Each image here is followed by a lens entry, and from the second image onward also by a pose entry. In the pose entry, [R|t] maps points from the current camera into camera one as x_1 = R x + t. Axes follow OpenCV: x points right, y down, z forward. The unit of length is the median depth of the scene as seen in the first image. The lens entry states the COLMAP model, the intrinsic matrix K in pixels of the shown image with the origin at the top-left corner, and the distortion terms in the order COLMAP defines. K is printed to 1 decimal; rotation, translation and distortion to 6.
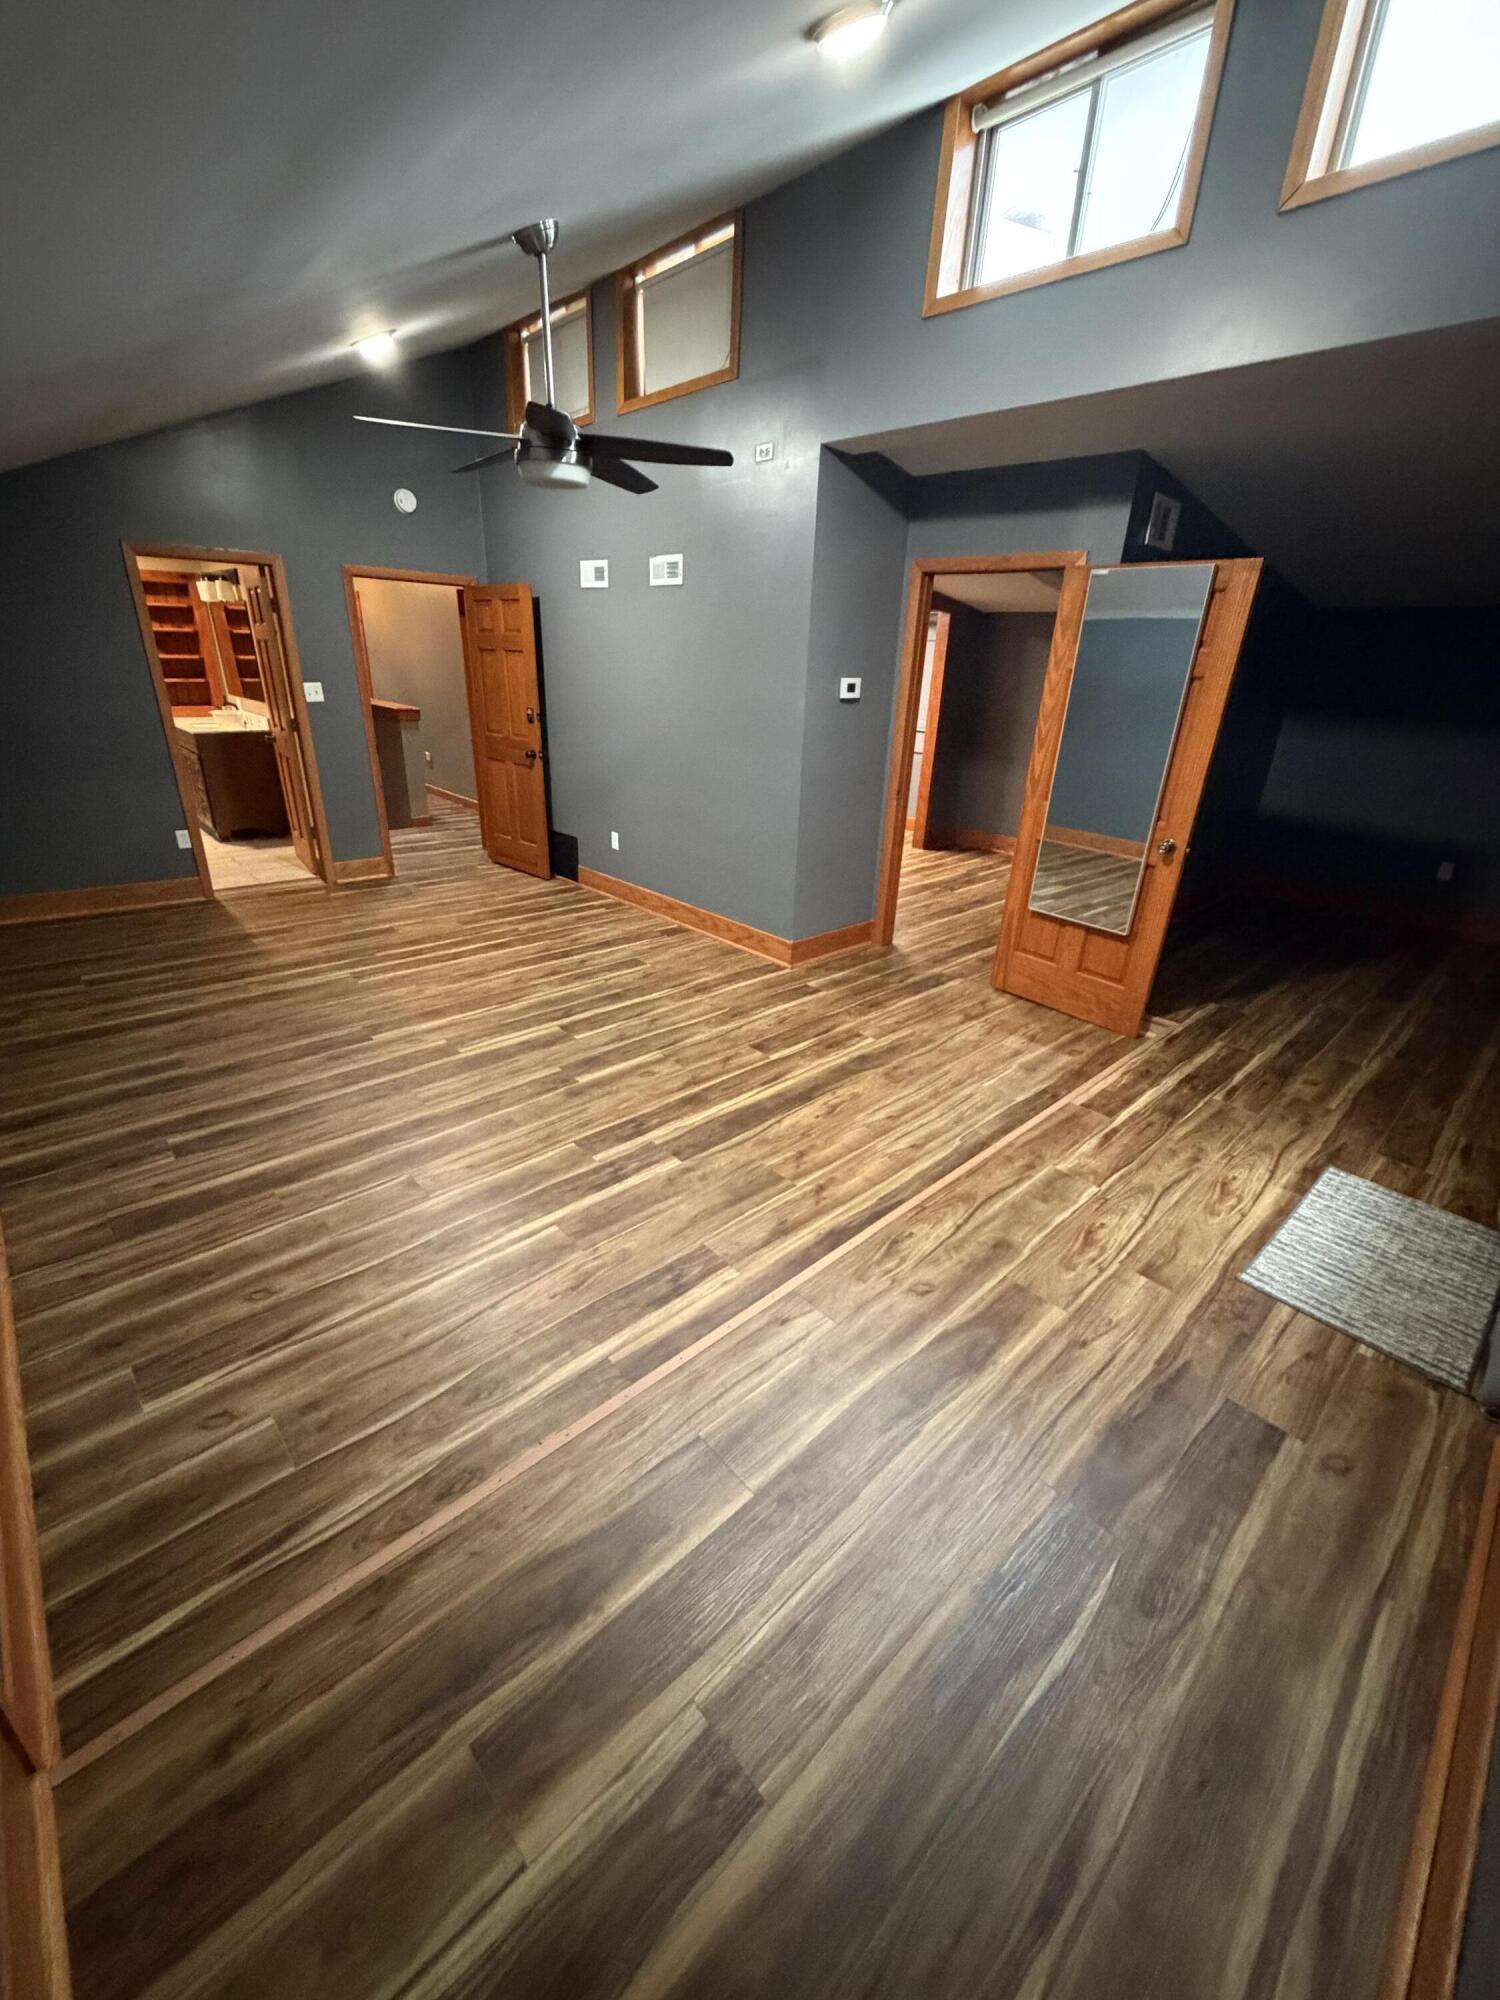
lens RADIAL K [[798.0, 0, 750.0], [0, 798.0, 1000.0], [0, 0, 1]] dist [-0.001022, 0.000107]
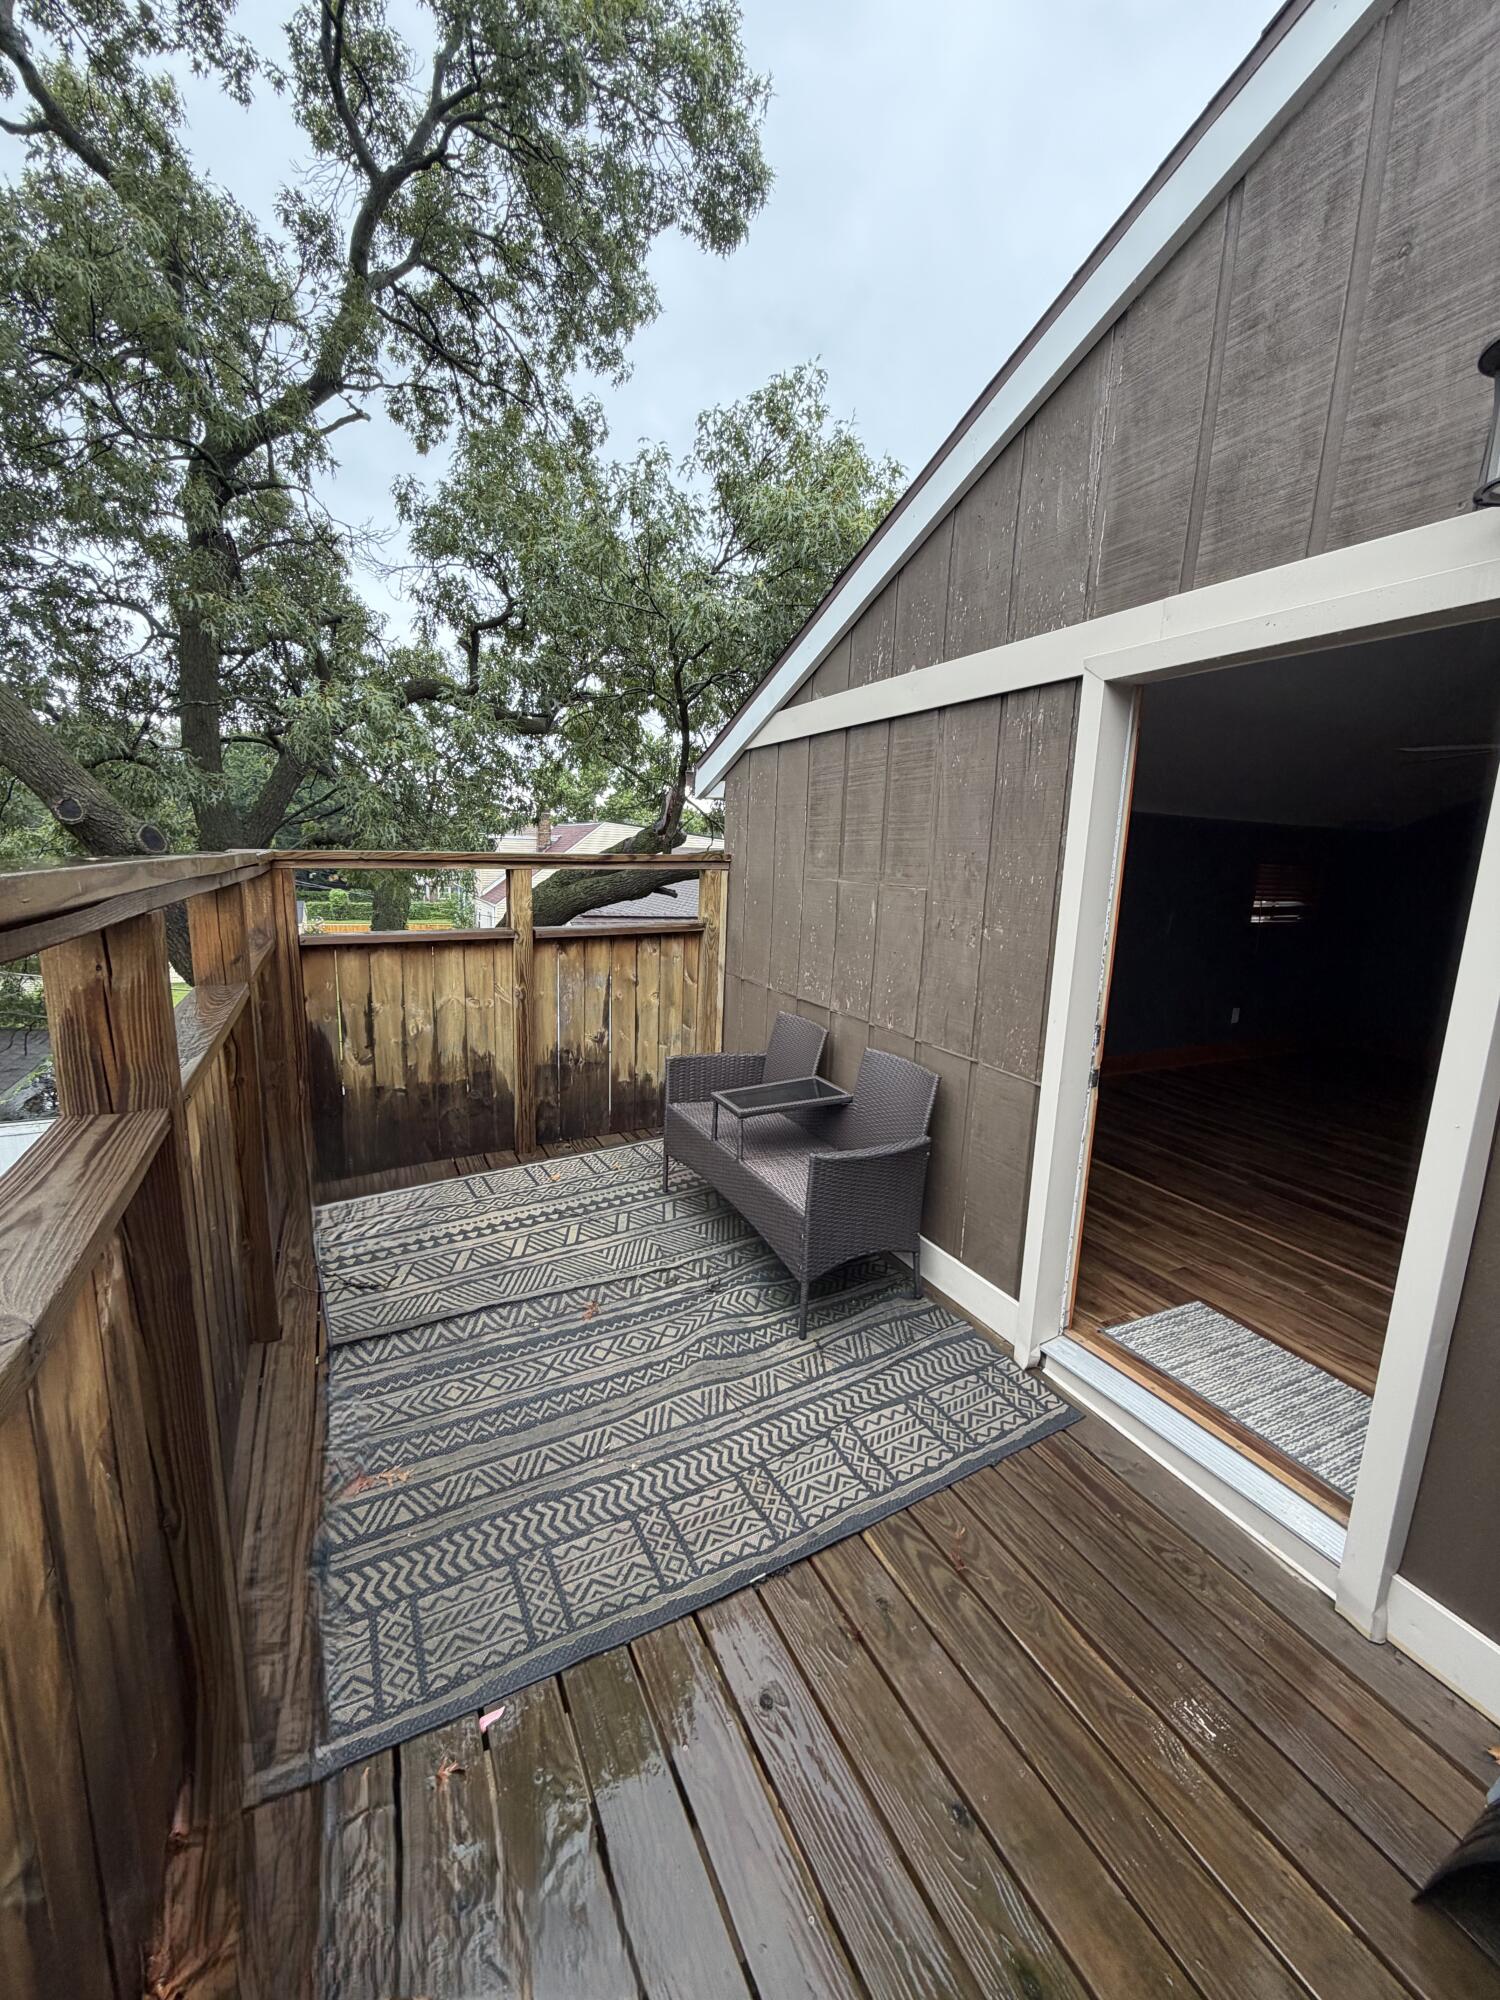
lens RADIAL K [[798.0, 0, 750.0], [0, 798.0, 1000.0], [0, 0, 1]] dist [-0.001022, 0.000107]
pose [[-0.276160, 0.126801, -0.952711, 1.336684], [-0.424858, 0.873045, 0.239350, -0.054214], [0.862109, 0.470866, -0.187227, 0.259736]]
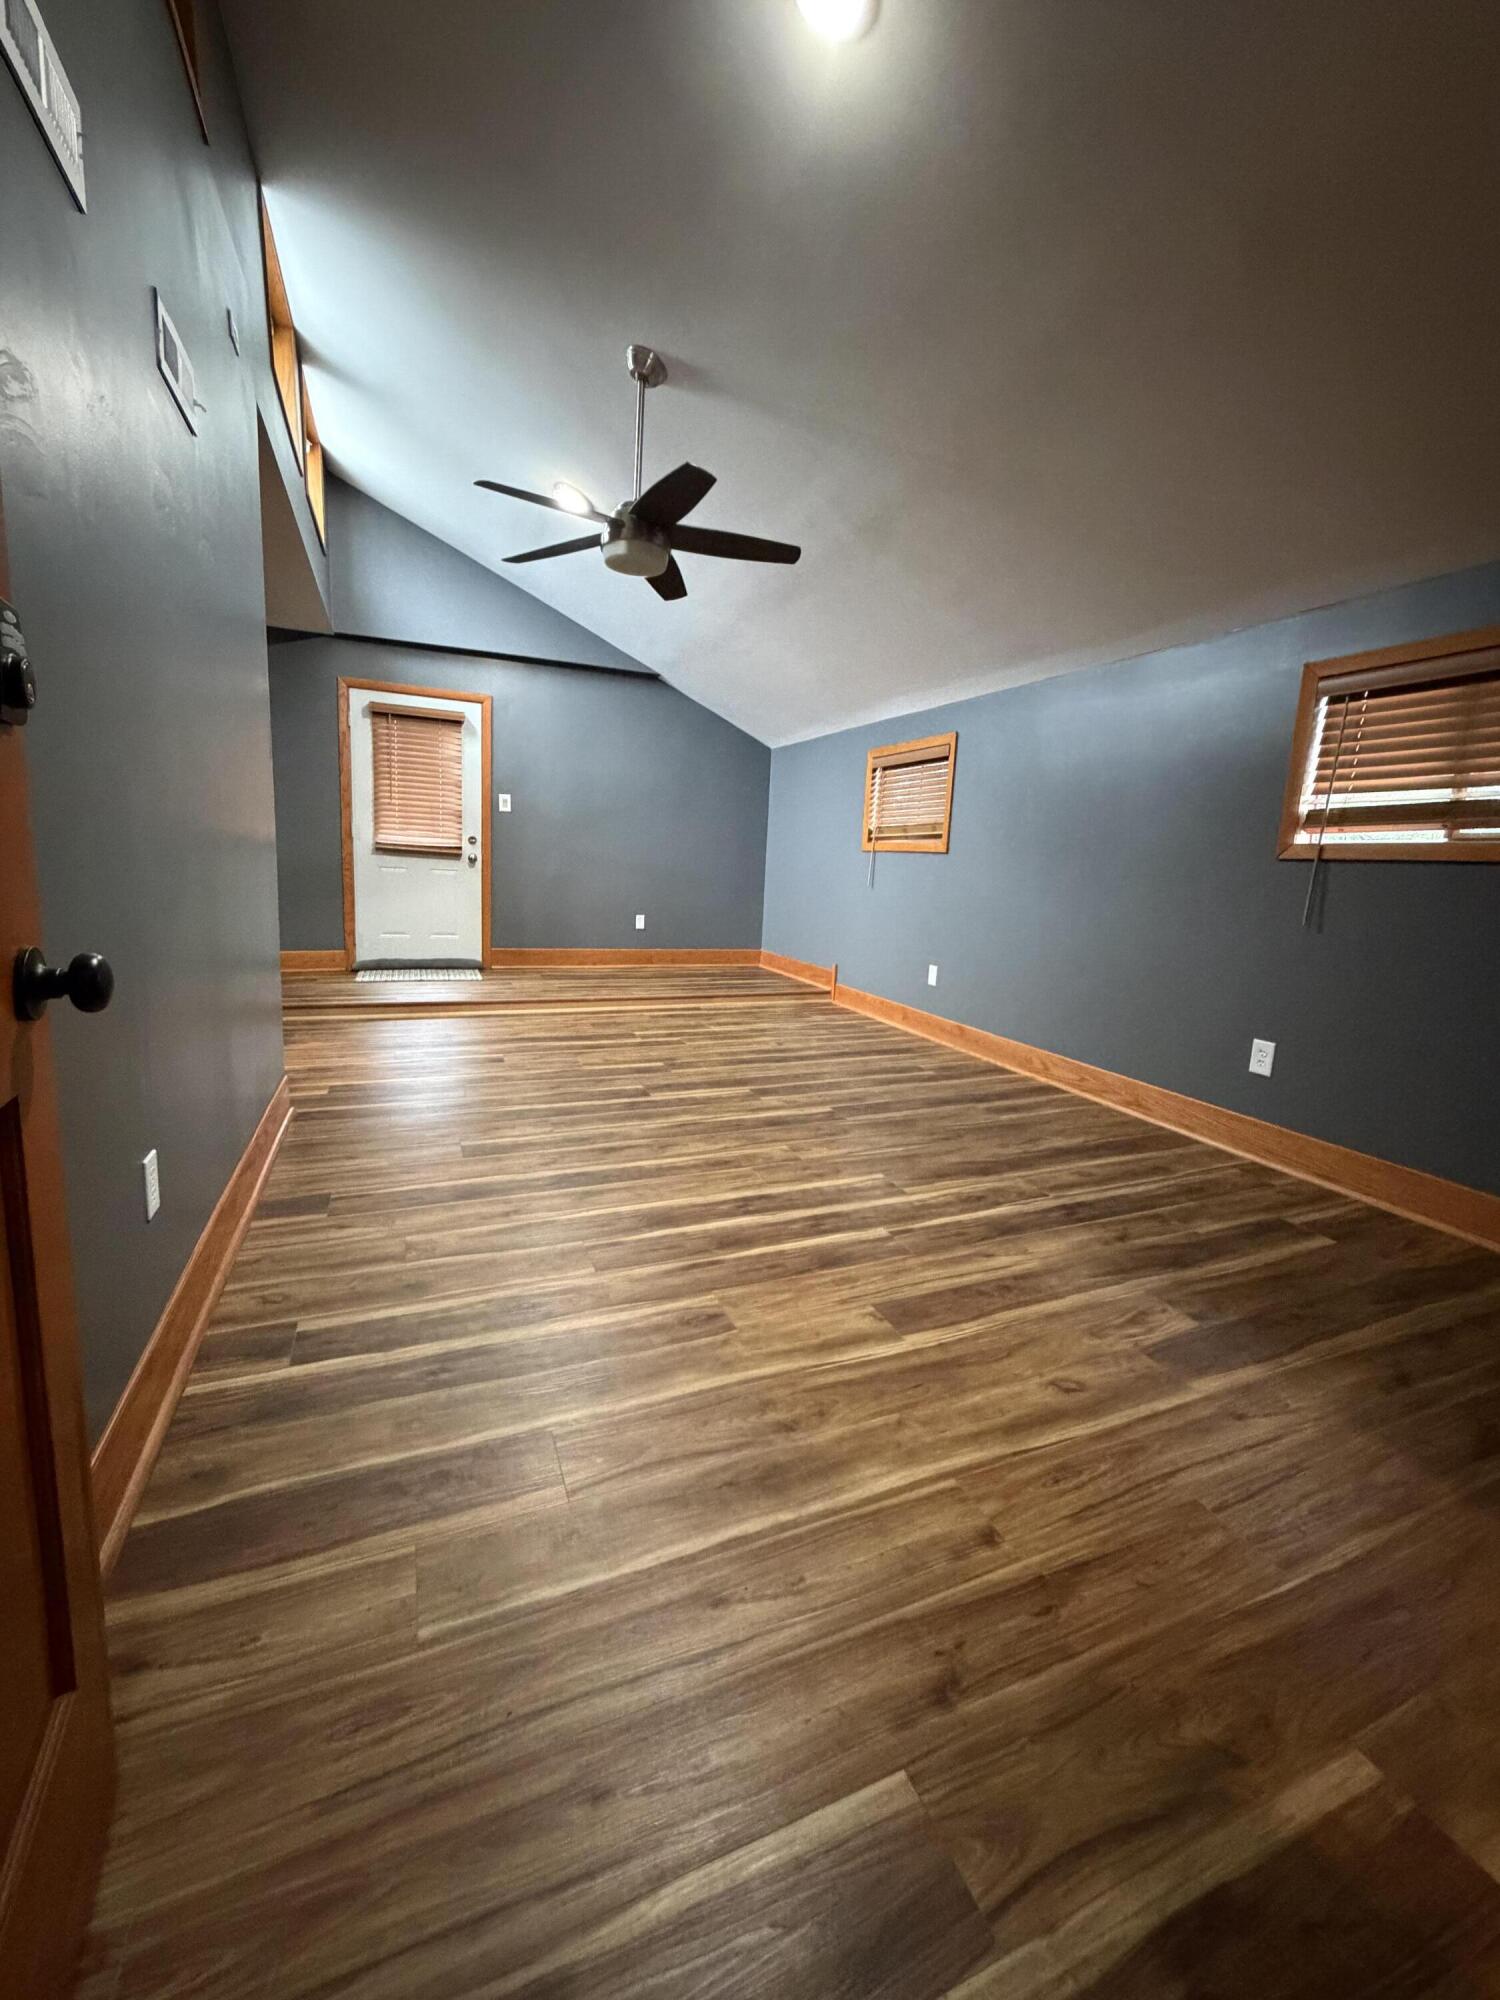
lens RADIAL K [[798.0, 0, 750.0], [0, 798.0, 1000.0], [0, 0, 1]] dist [-0.001022, 0.000107]
pose [[-0.936502, -0.139156, 0.321870, -0.742526], [0.057277, 0.844859, 0.531914, -0.652946], [-0.345954, 0.516574, -0.783242, 1.901171]]
